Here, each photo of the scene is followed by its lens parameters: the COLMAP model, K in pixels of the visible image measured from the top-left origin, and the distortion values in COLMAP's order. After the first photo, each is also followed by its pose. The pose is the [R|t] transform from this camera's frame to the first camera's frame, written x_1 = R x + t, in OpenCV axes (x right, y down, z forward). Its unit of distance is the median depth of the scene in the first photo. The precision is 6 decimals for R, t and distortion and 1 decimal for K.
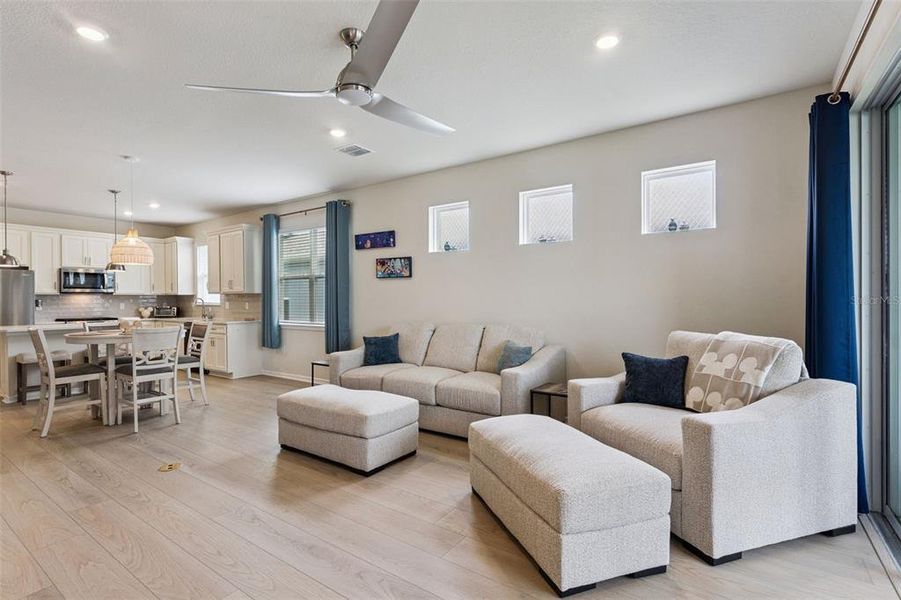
lens RADIAL K [[425.7, 0, 446.2], [0, 425.7, 300.8], [0, 0, 1]] dist [-0.000307, 0.000229]
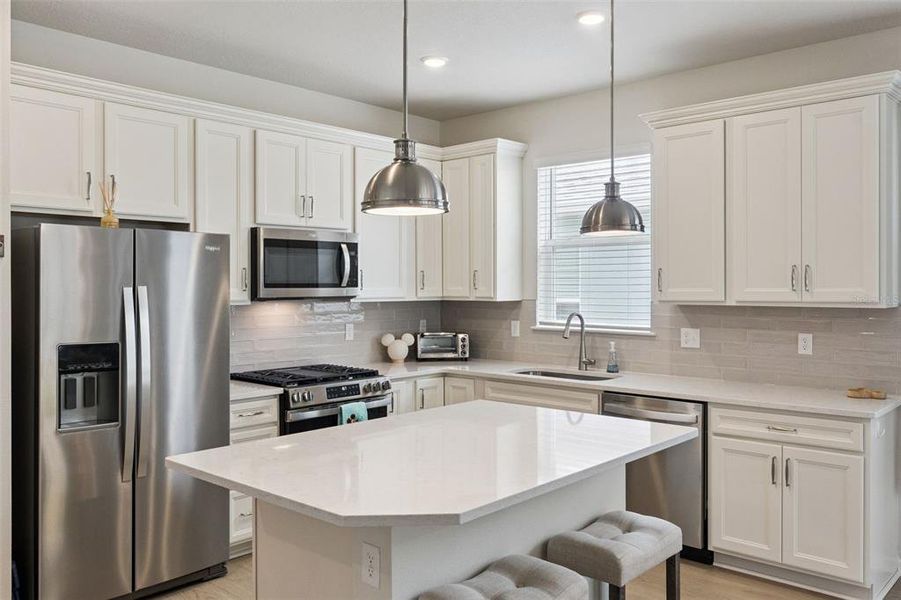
lens RADIAL K [[735.6, 0, 448.0], [0, 735.6, 288.7], [0, 0, 1]] dist [0.005527, -0.000302]
pose [[0.991466, 0.005258, -0.130260, -0.783246], [-0.004994, 0.999985, 0.002357, -0.034672], [0.130271, -0.001687, 0.991477, 0.503904]]
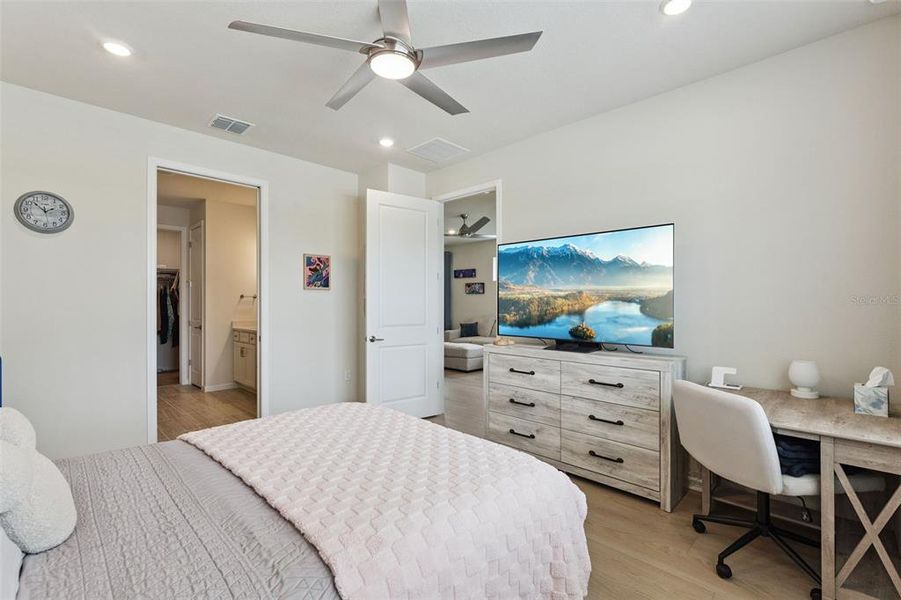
lens RADIAL K [[401.0, 0, 448.3], [0, 401.0, 301.4], [0, 0, 1]] dist [-0.000266, -0.000008]
pose [[0.986221, 0.003739, -0.165392, 0.050816], [-0.004077, 0.999990, -0.001699, -0.012717], [0.165384, 0.002350, 0.986226, -0.699907]]
